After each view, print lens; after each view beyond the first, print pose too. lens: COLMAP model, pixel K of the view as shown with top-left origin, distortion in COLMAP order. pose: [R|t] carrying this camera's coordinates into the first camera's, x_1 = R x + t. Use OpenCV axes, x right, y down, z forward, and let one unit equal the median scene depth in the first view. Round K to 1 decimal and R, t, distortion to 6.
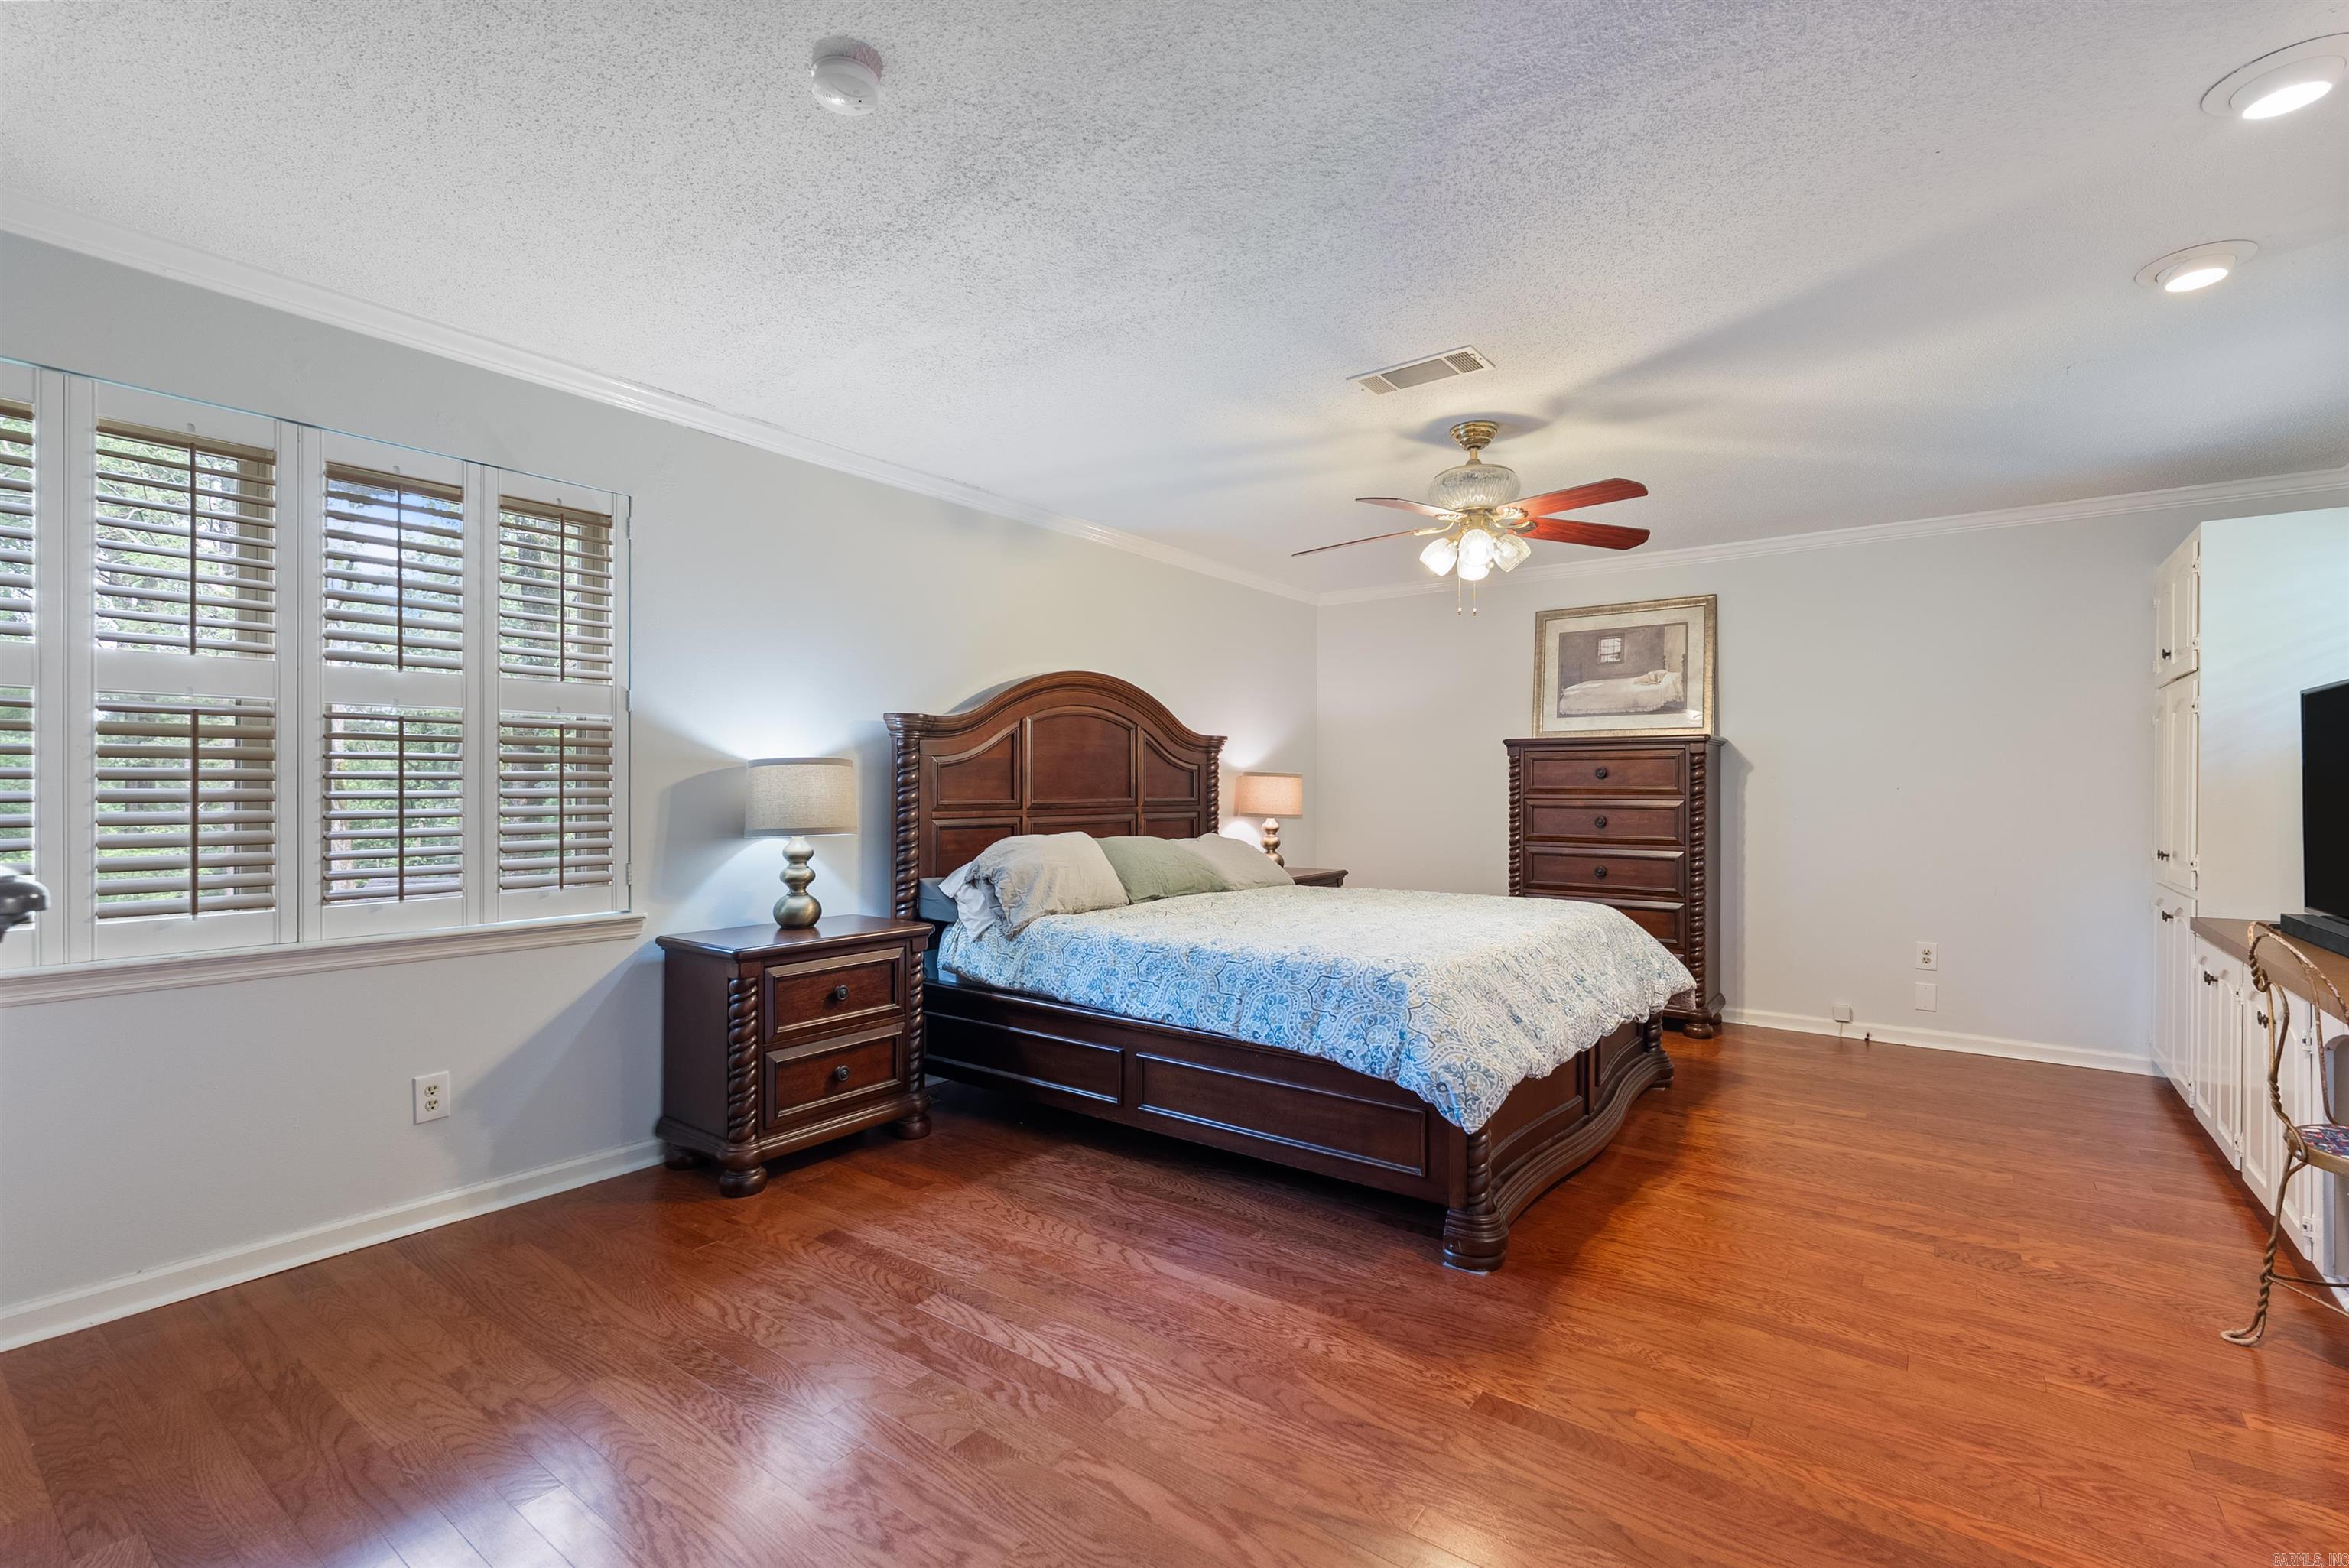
lens RADIAL K [[1040.0, 0, 1171.1], [0, 1040.0, 786.3], [0, 0, 1]] dist [-0.007705, 0.002101]
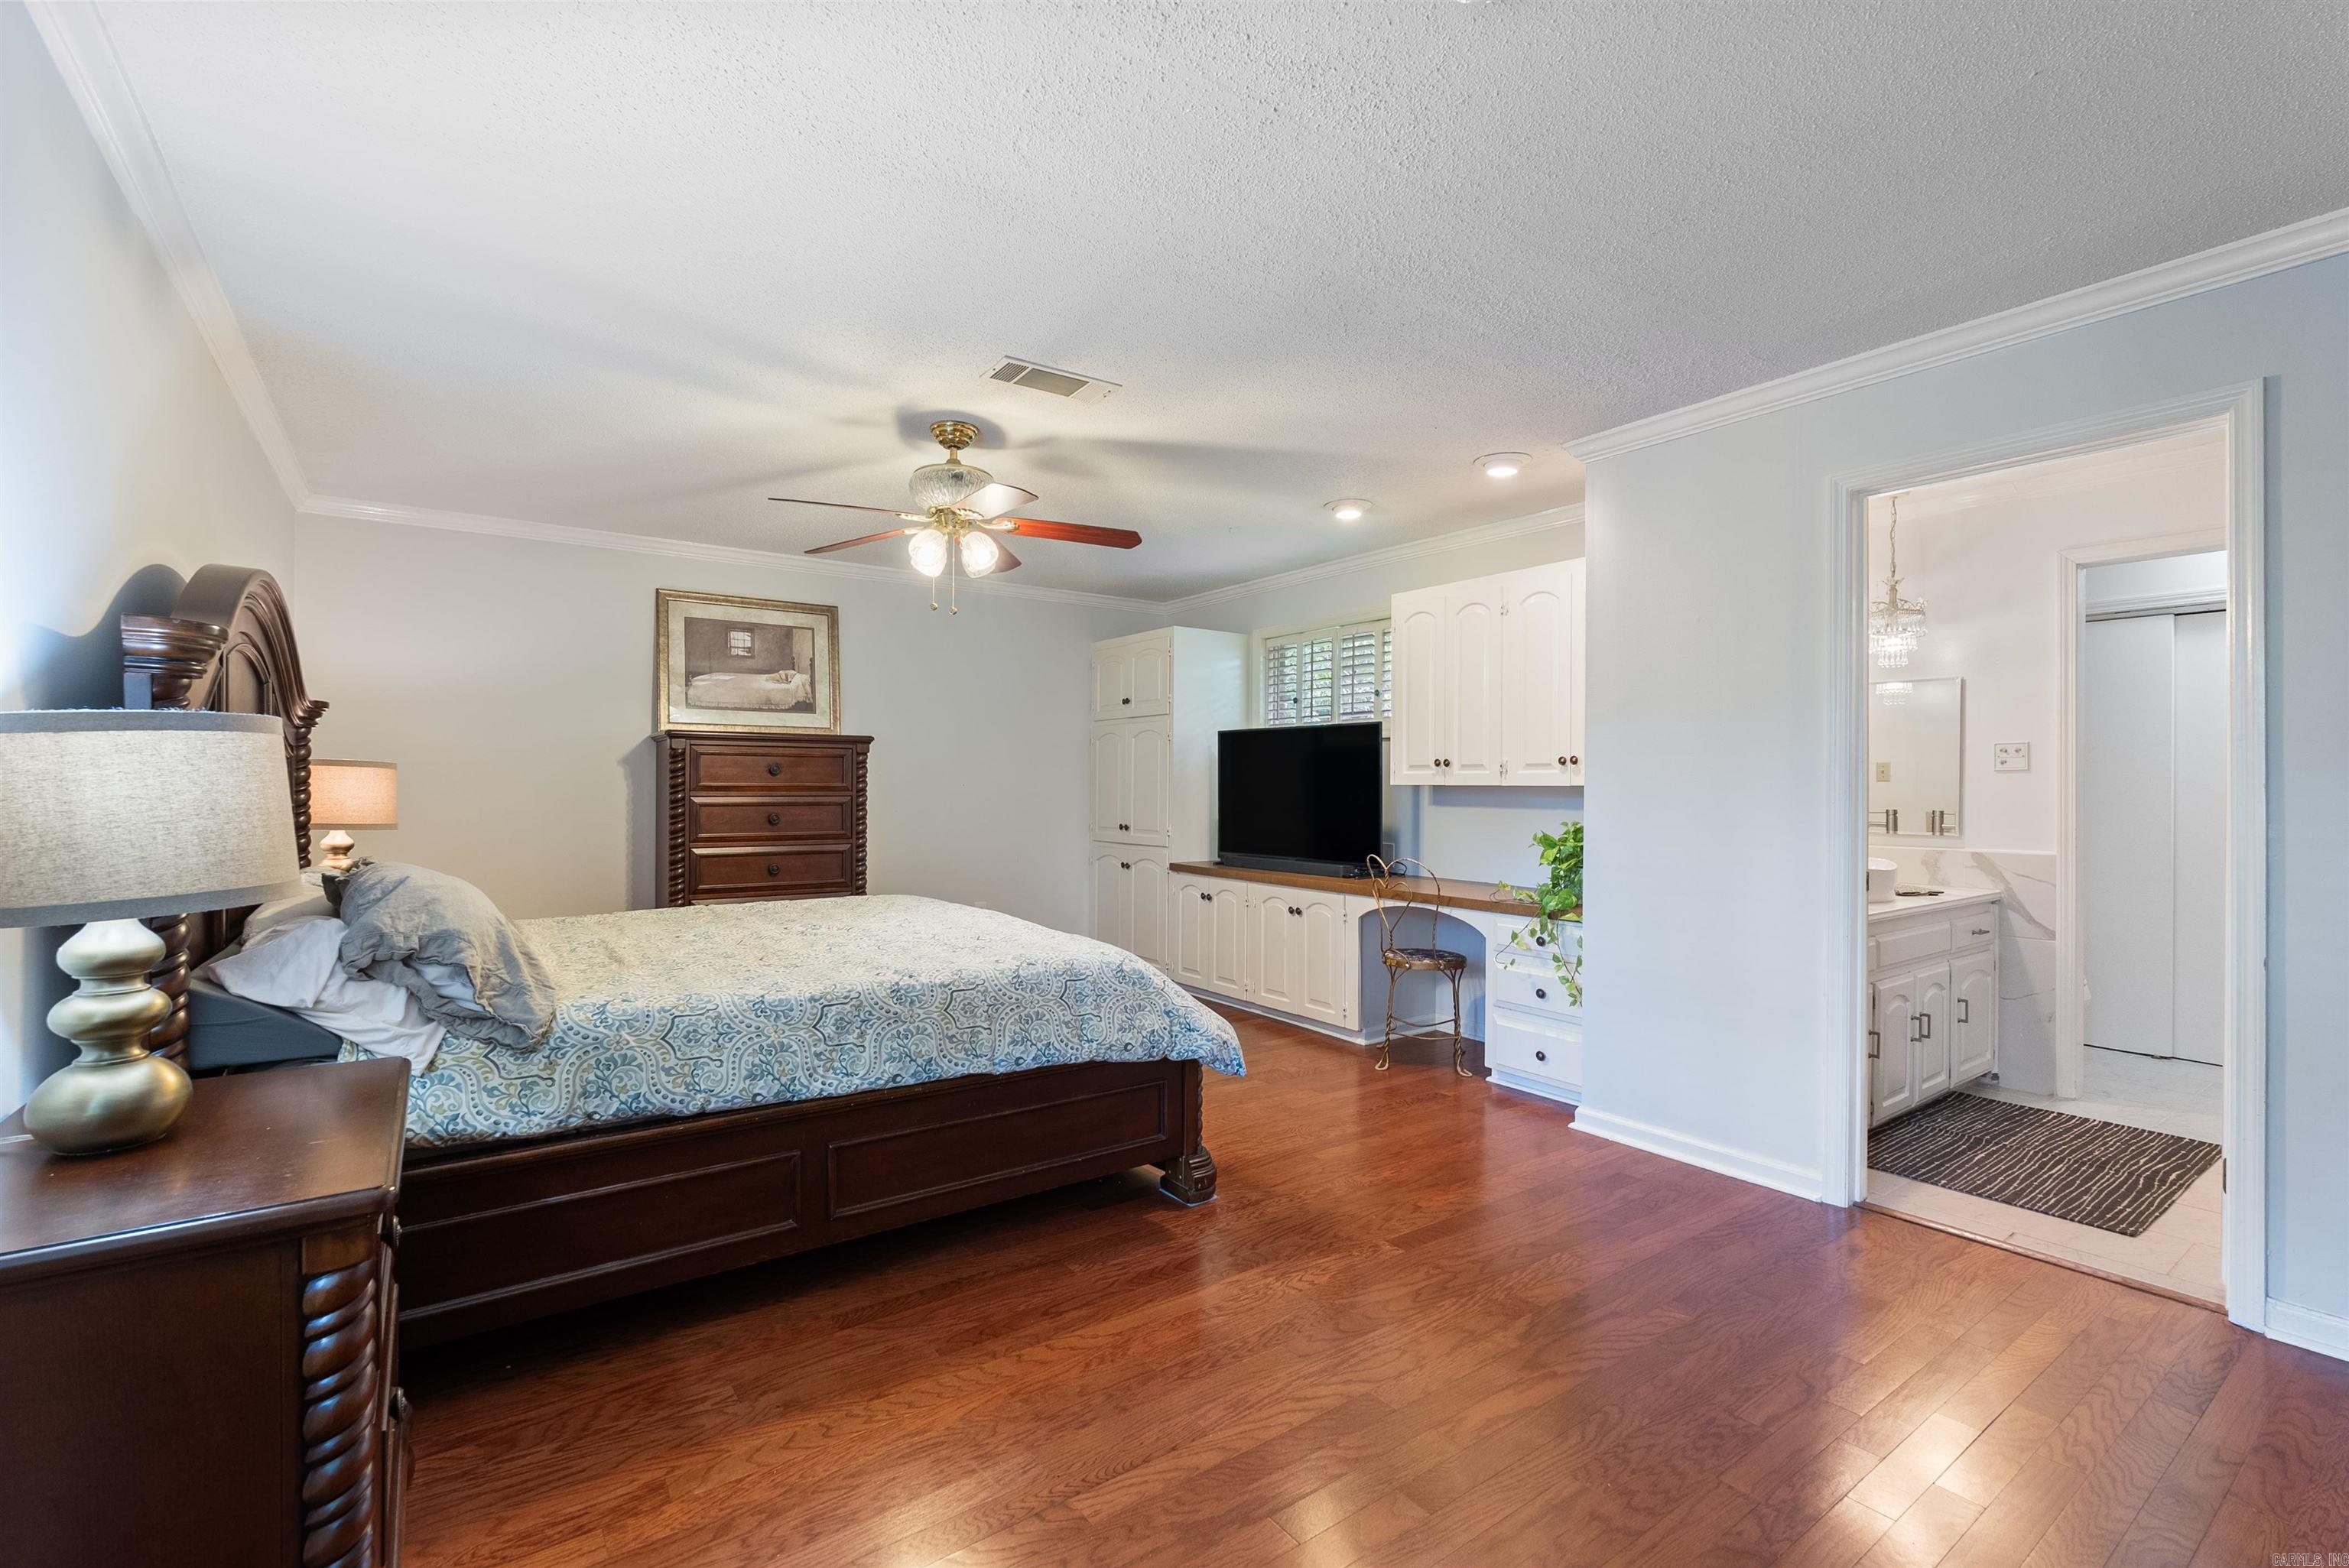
lens RADIAL K [[1040.0, 0, 1173.3], [0, 1040.0, 785.8], [0, 0, 1]] dist [-0.007705, 0.002101]
pose [[0.299332, -0.000987, 0.954148, -0.632966], [-0.004162, 0.999989, 0.002340, -0.001676], [-0.954140, -0.004672, 0.299325, 0.519564]]
